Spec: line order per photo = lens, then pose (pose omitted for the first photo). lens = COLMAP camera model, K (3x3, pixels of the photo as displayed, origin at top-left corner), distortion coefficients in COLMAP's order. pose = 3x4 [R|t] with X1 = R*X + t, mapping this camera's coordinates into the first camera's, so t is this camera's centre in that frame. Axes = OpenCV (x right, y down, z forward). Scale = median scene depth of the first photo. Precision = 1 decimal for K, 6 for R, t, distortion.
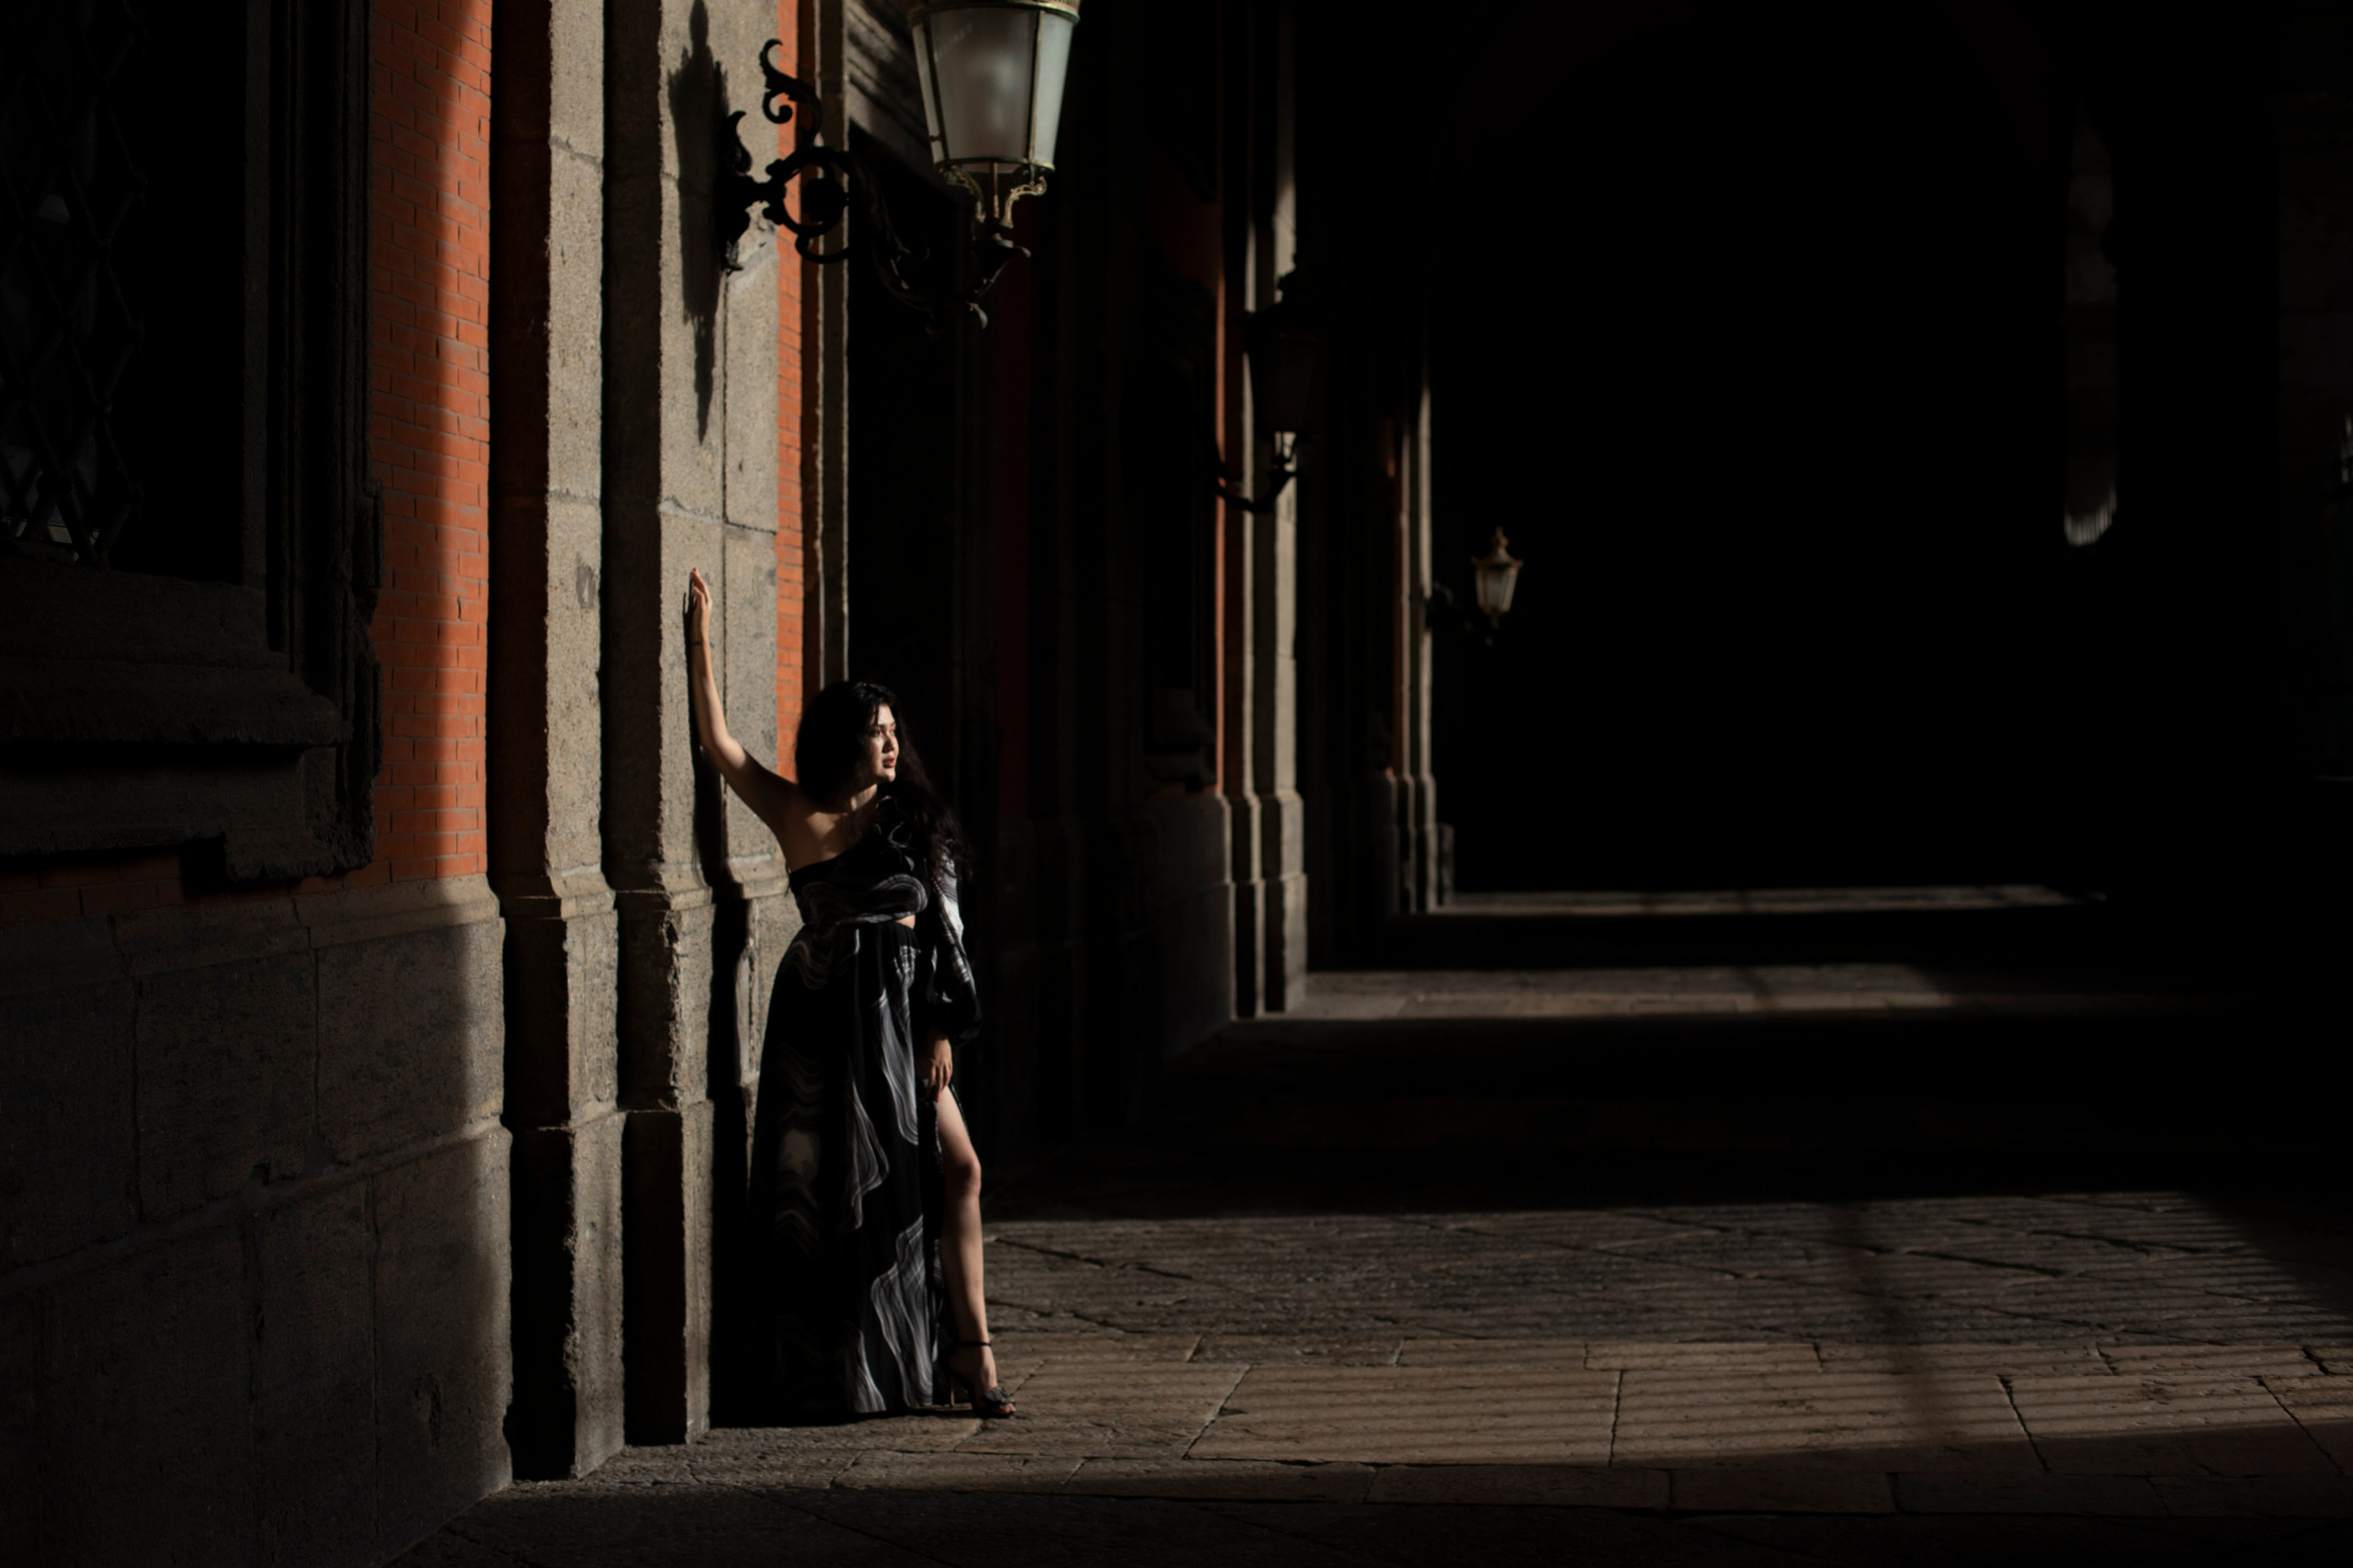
lens RADIAL K [[3387.7, 0, 1177.1], [0, 3387.7, 783.6], [0, 0, 1]] dist [-0.111920, 0.000000]
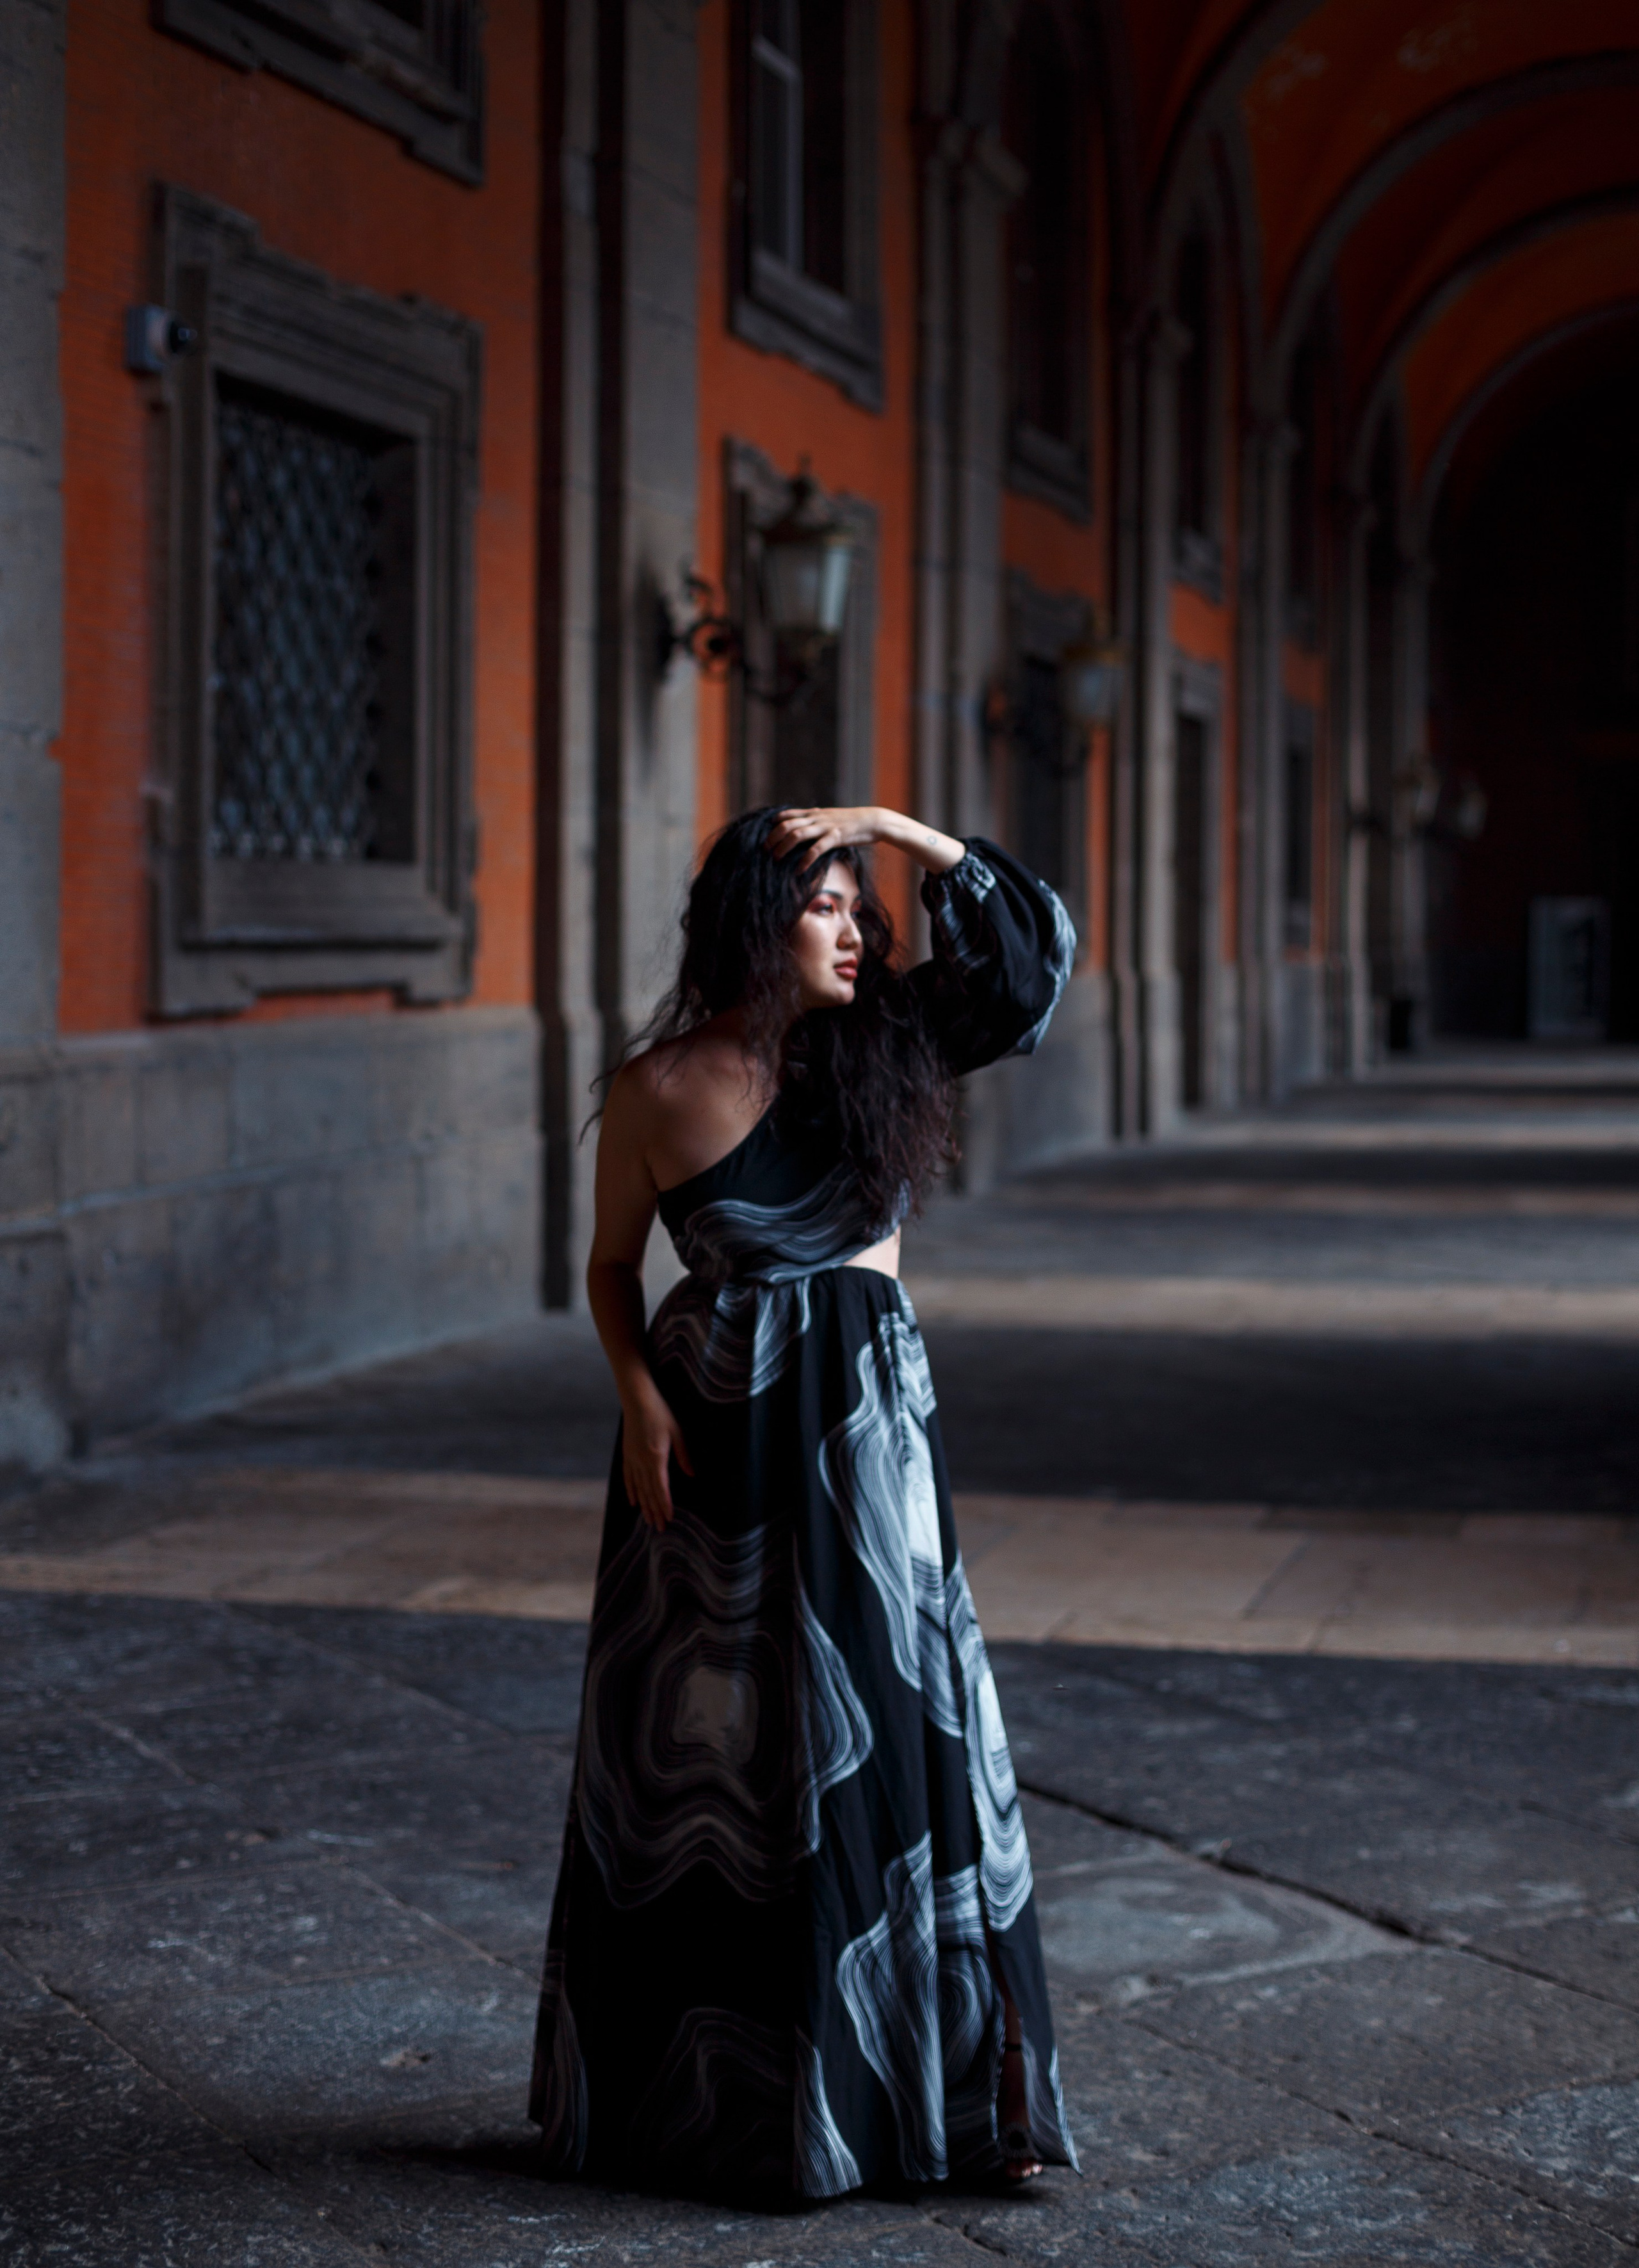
lens RADIAL K [[3754.4, 0, 818.6], [0, 3754.4, 1132.2], [0, 0, 1]] dist [-0.083286, 0.000000]
pose [[0.990004, 0.013063, -0.140434, 0.248503], [-0.006818, 0.998970, 0.044858, 0.001110], [0.140875, -0.043452, 0.989073, -1.056471]]
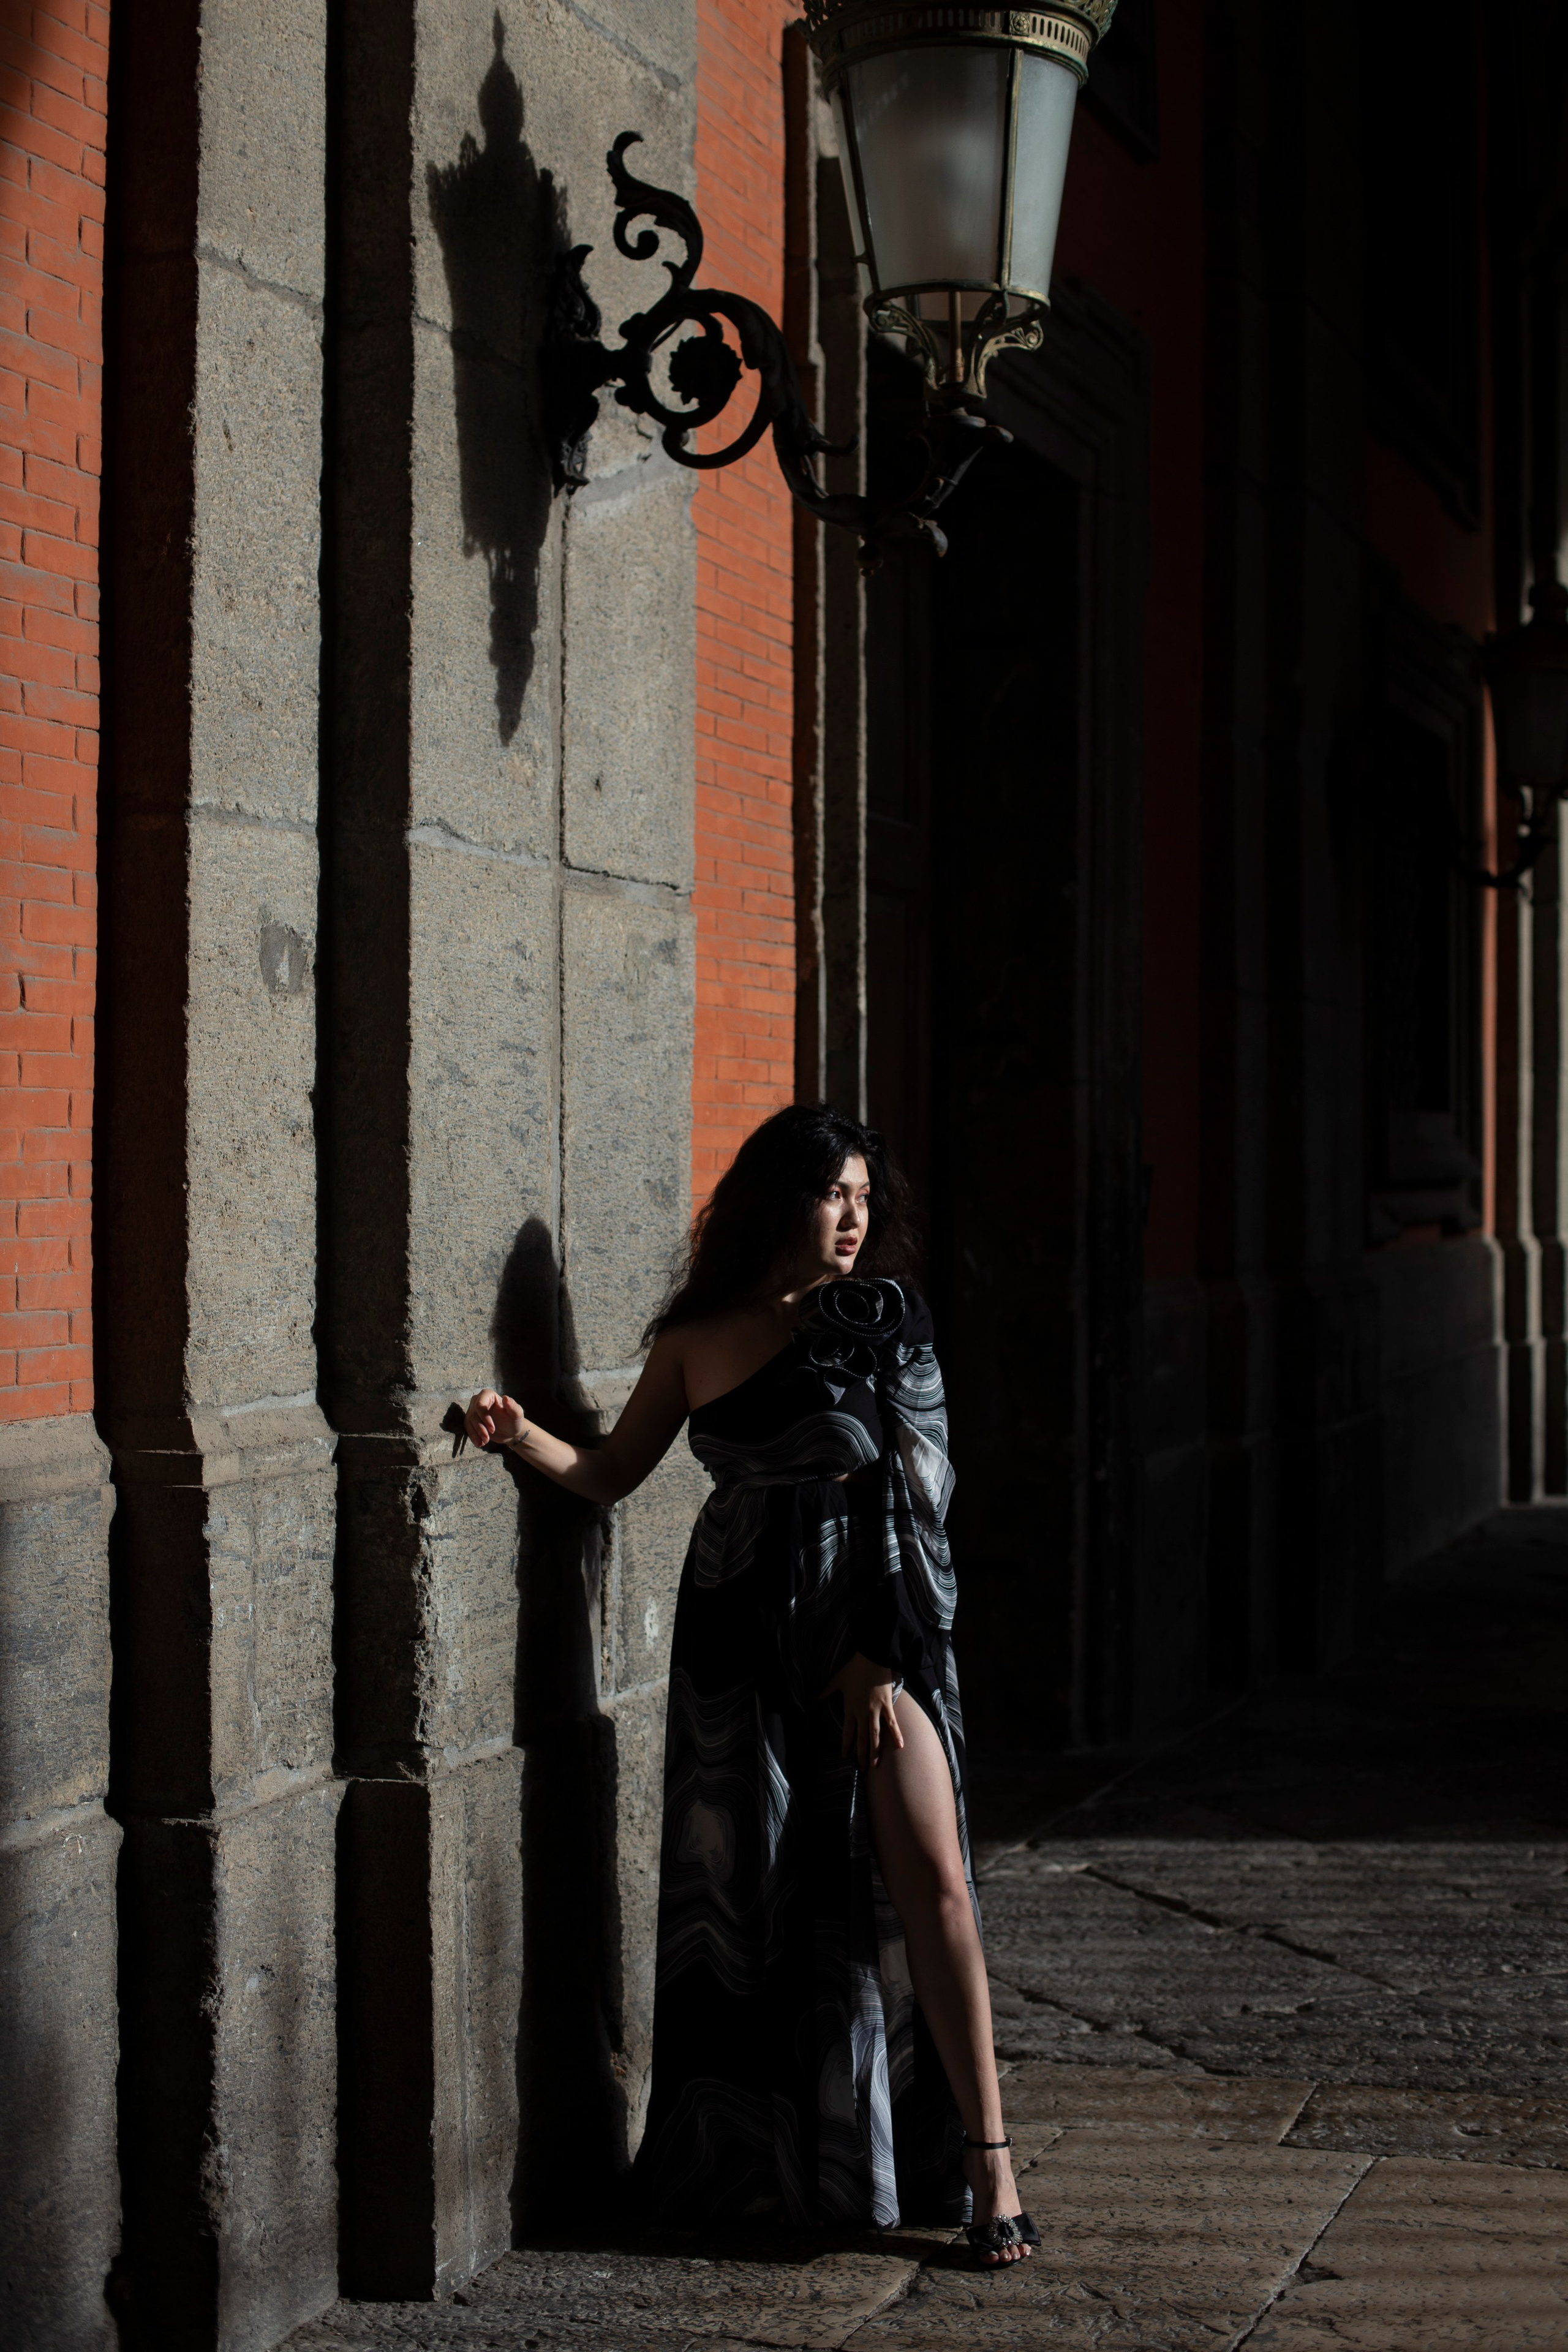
lens RADIAL K [[3386.3, 0, 779.0], [0, 3386.3, 1174.8], [0, 0, 1]] dist [-0.111920, 0.000000]
pose [[0.976783, 0.002829, -0.214214, 0.050818], [-0.004728, 0.999954, -0.008350, -0.012002], [0.214181, 0.009169, 0.976751, 0.375607]]
